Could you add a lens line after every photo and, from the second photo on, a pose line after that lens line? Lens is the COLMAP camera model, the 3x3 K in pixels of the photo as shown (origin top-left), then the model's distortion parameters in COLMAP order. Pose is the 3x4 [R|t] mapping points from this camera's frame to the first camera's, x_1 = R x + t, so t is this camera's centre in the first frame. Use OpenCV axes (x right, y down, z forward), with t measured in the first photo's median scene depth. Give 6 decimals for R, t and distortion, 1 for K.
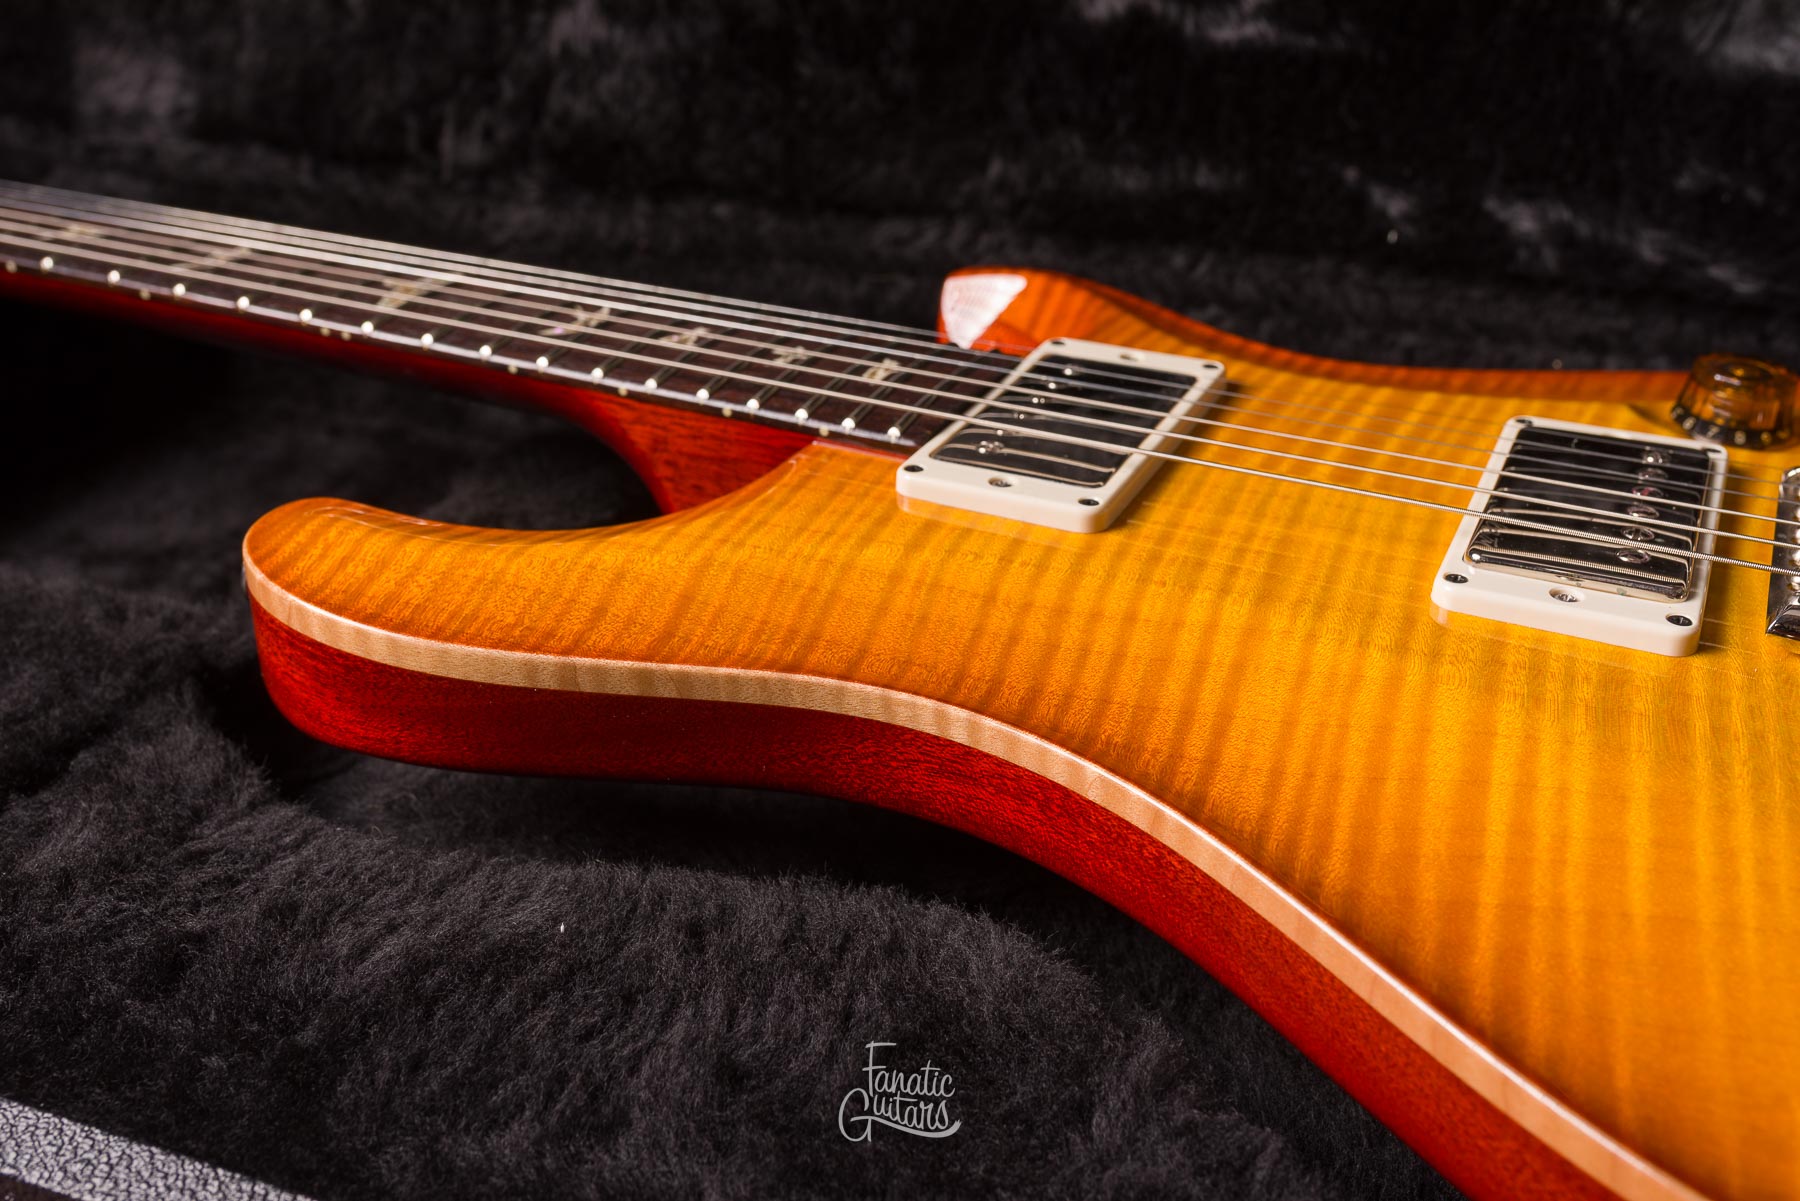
lens RADIAL K [[1800.7, 0, 900.7], [0, 1800.7, 600.8], [0, 0, 1]] dist [-0.002044, 0.001758]
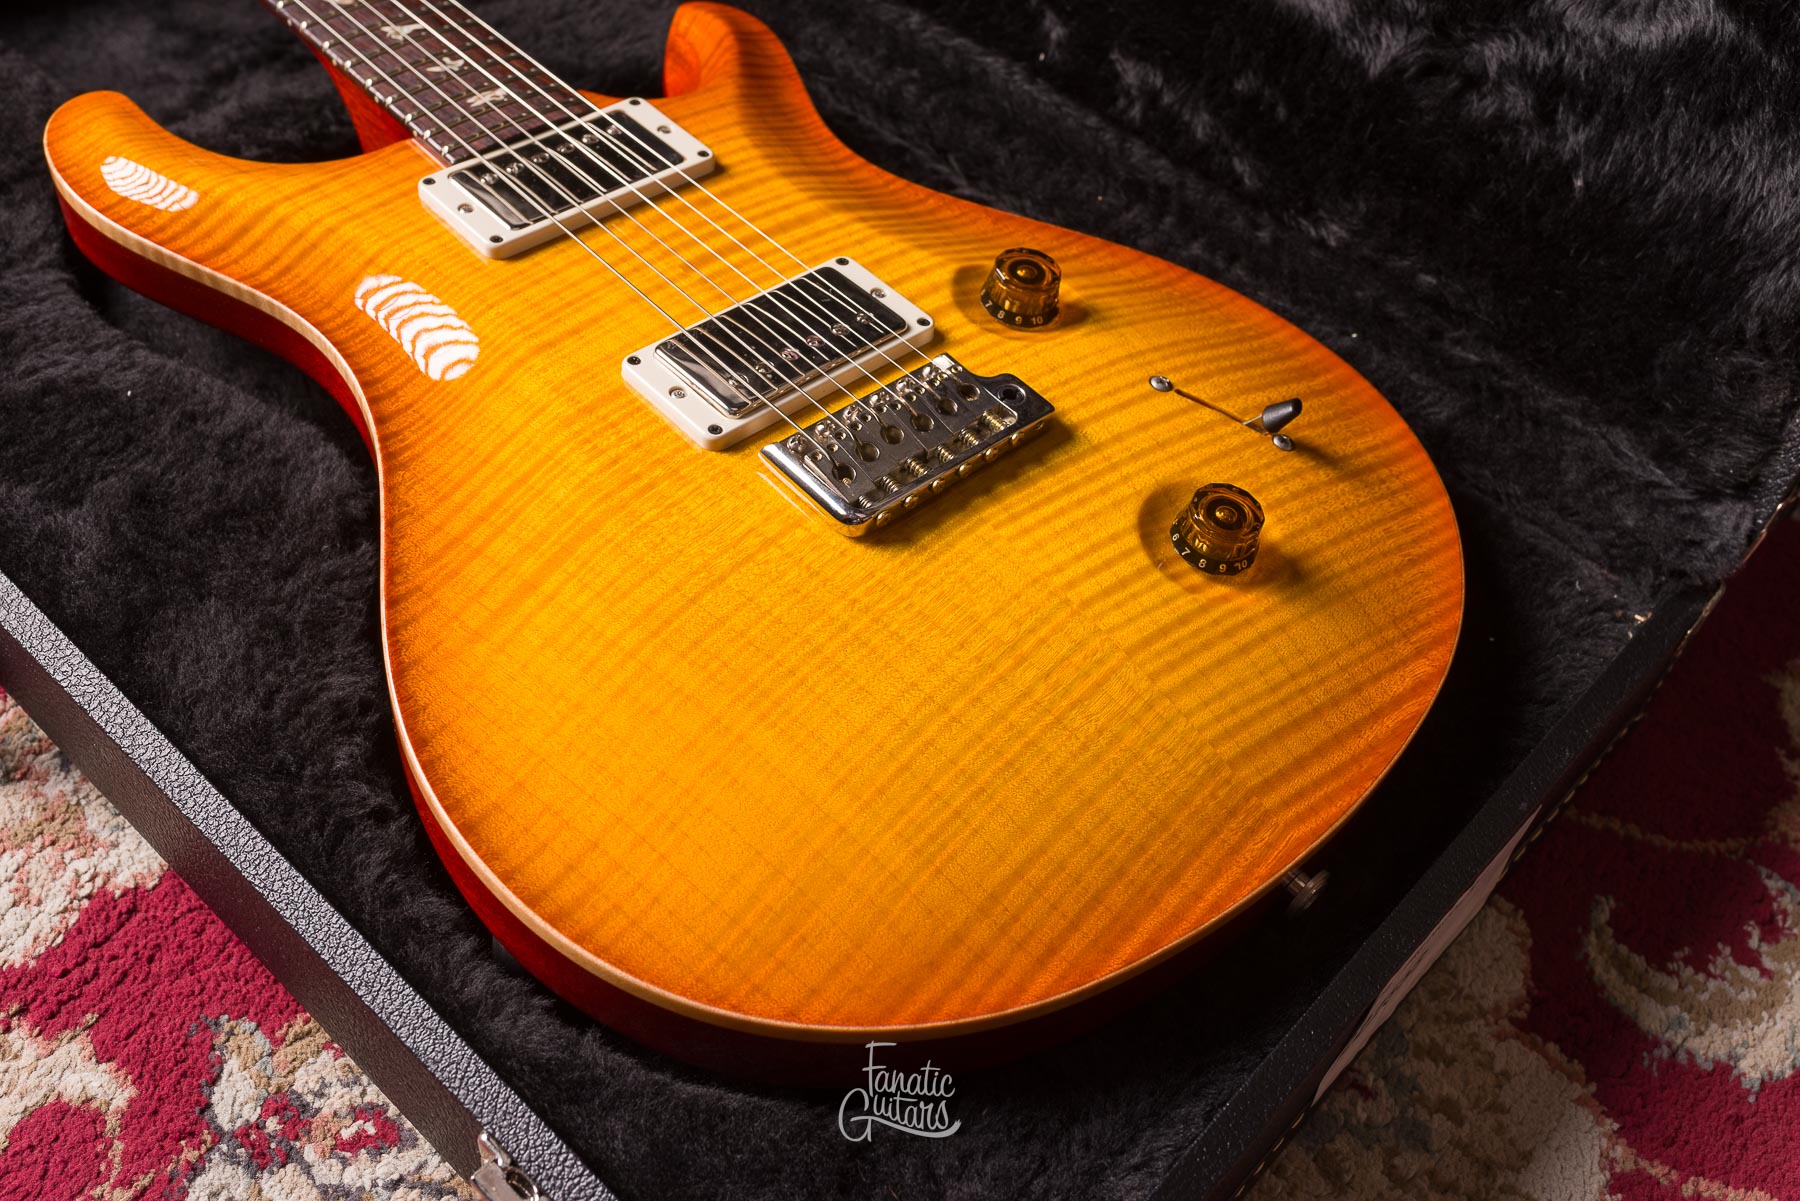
lens RADIAL K [[1757.9, 0, 899.3], [0, 1757.9, 601.7], [0, 0, 1]] dist [-0.000410, -0.002986]
pose [[0.924069, 0.334801, -0.184403, 0.690658], [-0.259472, 0.903720, 0.340536, -0.322706], [0.280661, -0.266831, 0.921971, -0.351837]]
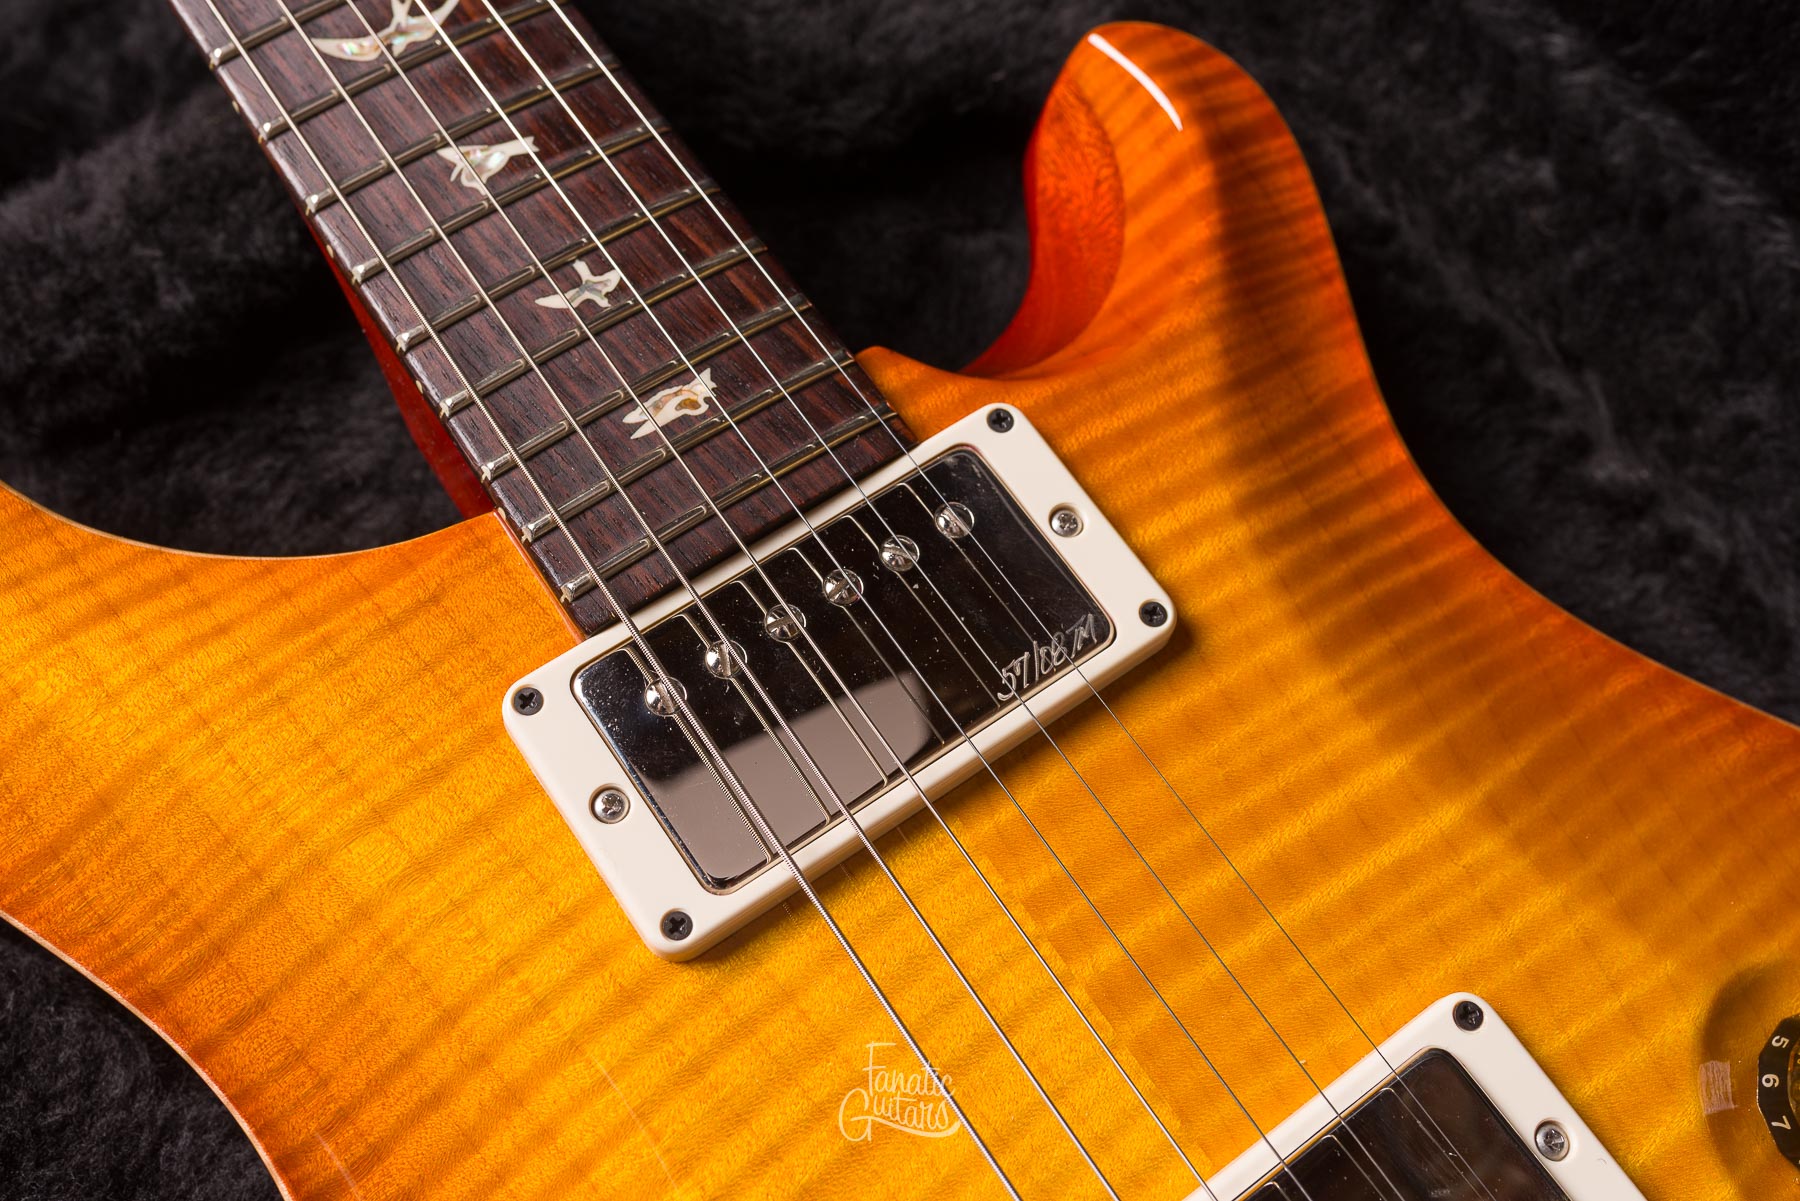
lens RADIAL K [[1834.8, 0, 900.7], [0, 1834.8, 598.5], [0, 0, 1]] dist [0.000180, 0.004197]
pose [[0.867955, 0.484803, -0.107796, 0.160295], [-0.321504, 0.713914, 0.622063, -0.498349], [0.378535, -0.505266, 0.775511, 0.465270]]
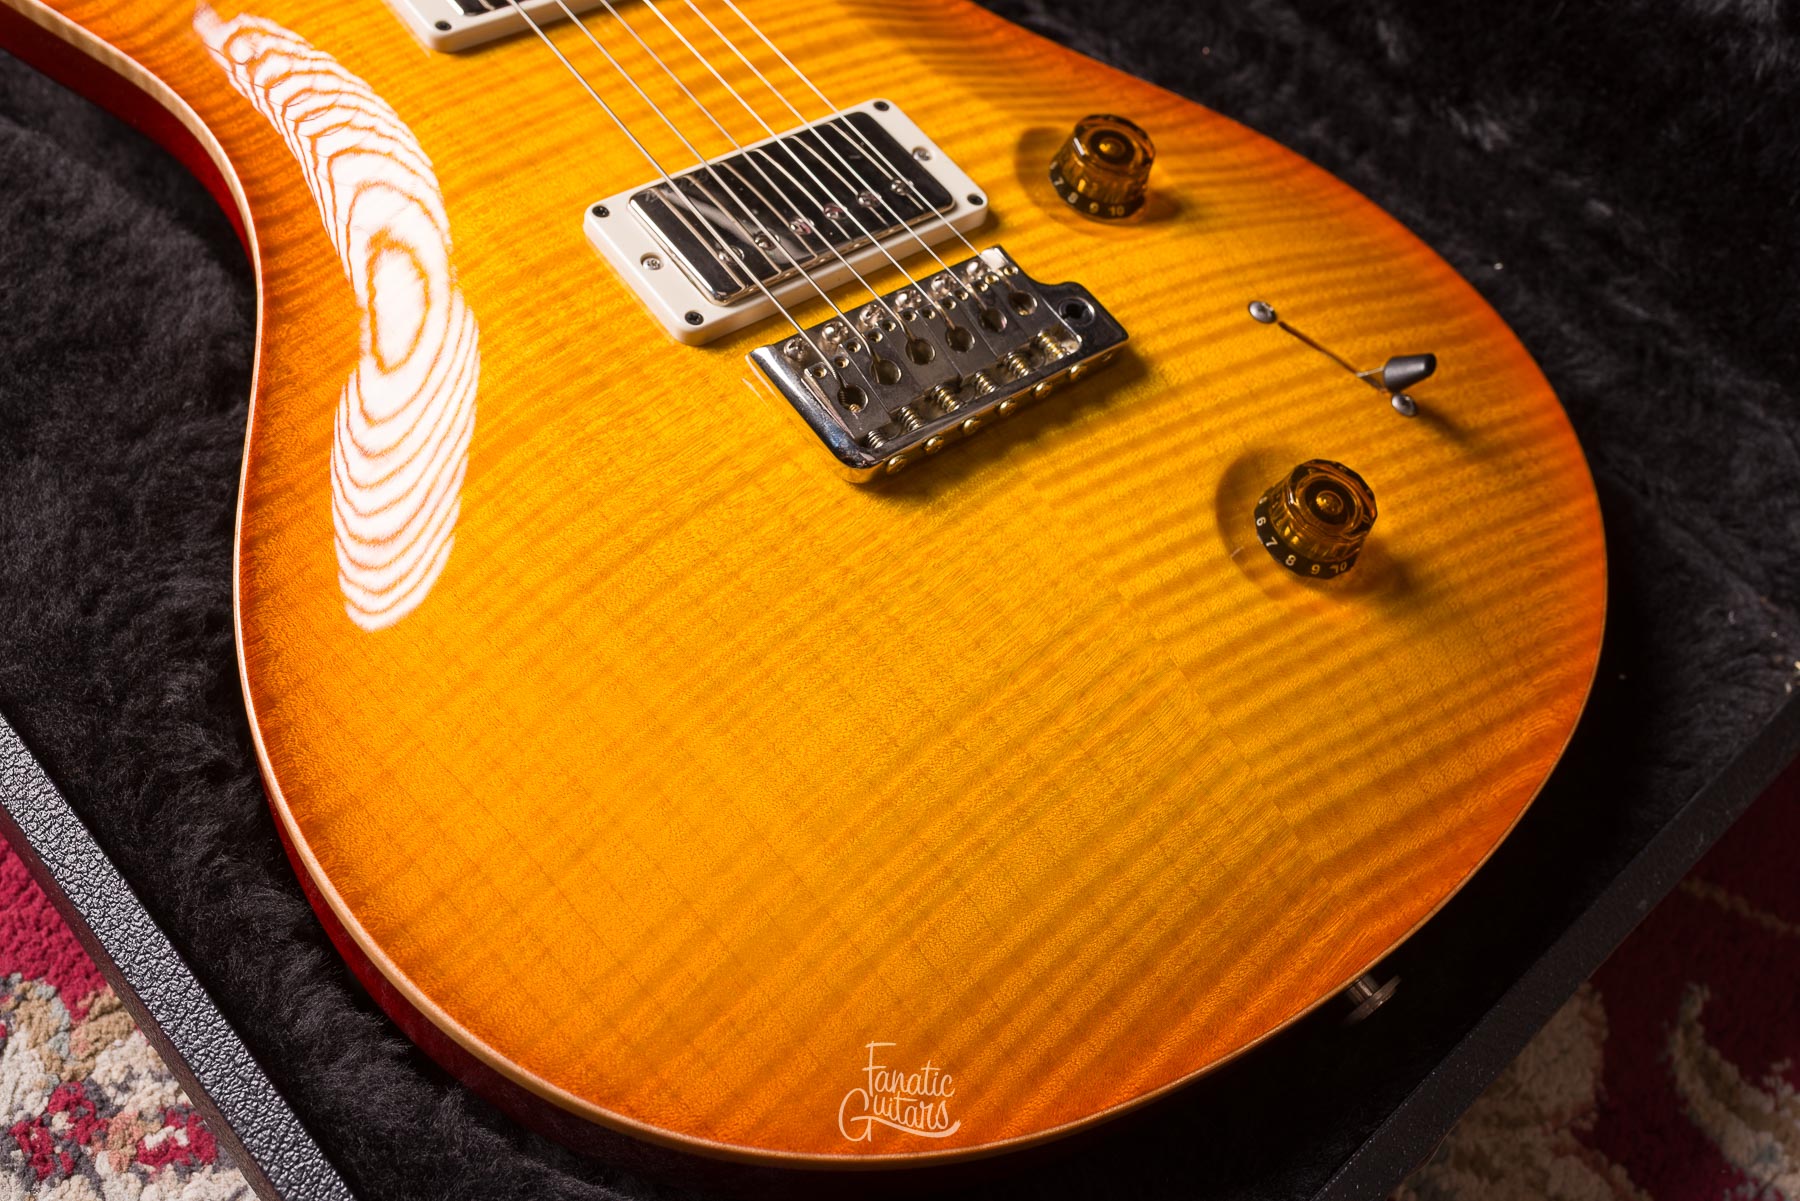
lens RADIAL K [[1787.1, 0, 898.3], [0, 1787.1, 601.4], [0, 0, 1]] dist [-0.000599, 0.000731]
pose [[0.879217, 0.458074, -0.130939, 0.602932], [-0.362992, 0.822098, 0.438624, -0.318905], [0.308567, -0.338116, 0.889080, -0.111769]]
